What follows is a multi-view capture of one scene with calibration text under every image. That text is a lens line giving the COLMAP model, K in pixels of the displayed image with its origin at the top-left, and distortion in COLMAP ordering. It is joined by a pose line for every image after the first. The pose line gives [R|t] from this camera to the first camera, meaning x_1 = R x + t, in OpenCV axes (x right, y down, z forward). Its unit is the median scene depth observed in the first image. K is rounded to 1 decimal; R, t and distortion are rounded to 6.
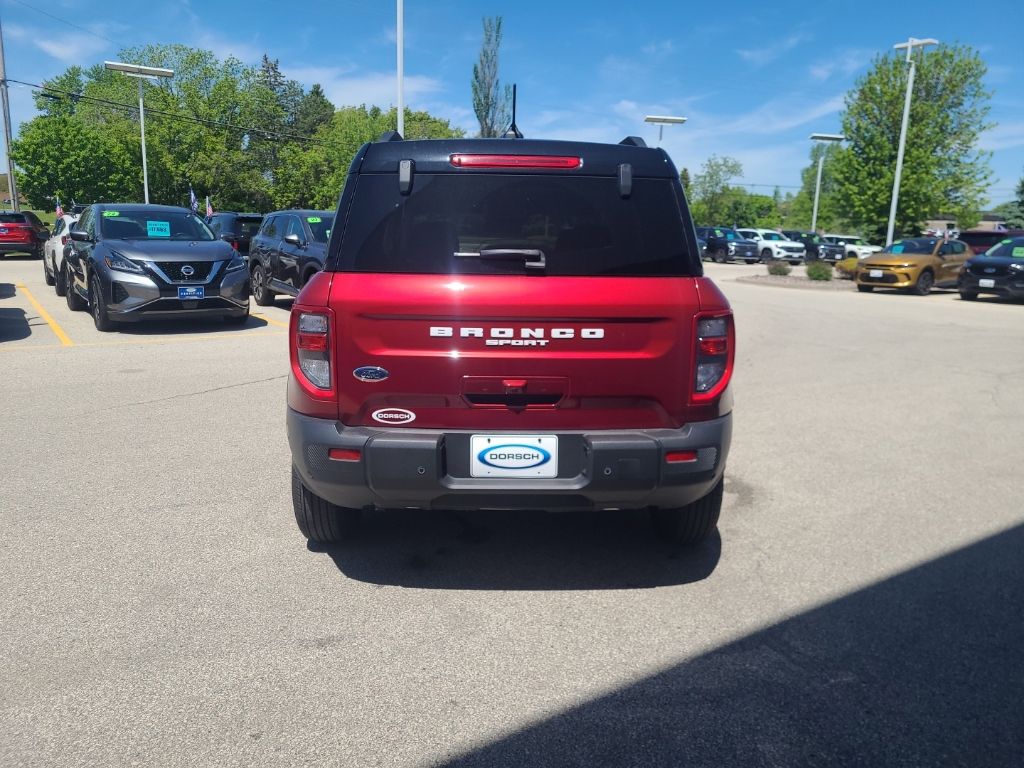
lens RADIAL K [[772.9, 0, 512.0], [0, 772.9, 384.0], [0, 0, 1]] dist [0.045928, -0.034117]
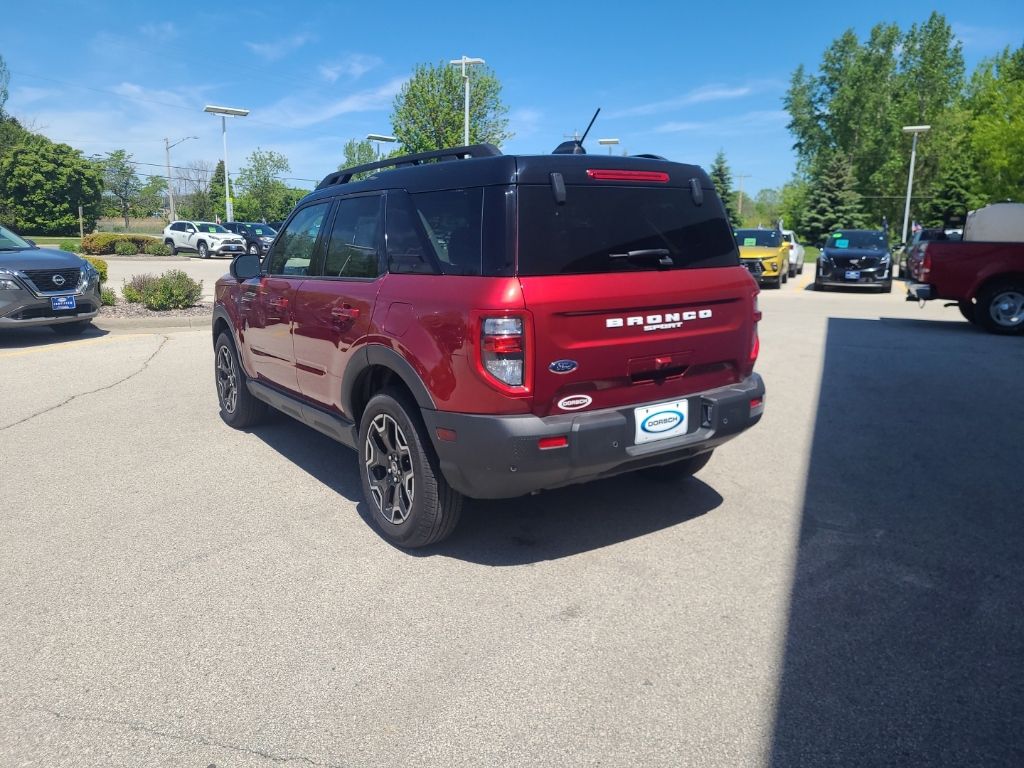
lens RADIAL K [[769.6, 0, 512.0], [0, 769.6, 384.0], [0, 0, 1]] dist [0.041750, -0.010151]
pose [[0.841939, -0.126278, 0.524589, -0.813853], [0.122231, 0.991590, 0.042519, -0.043508], [-0.525546, 0.028323, 0.850293, 0.102266]]
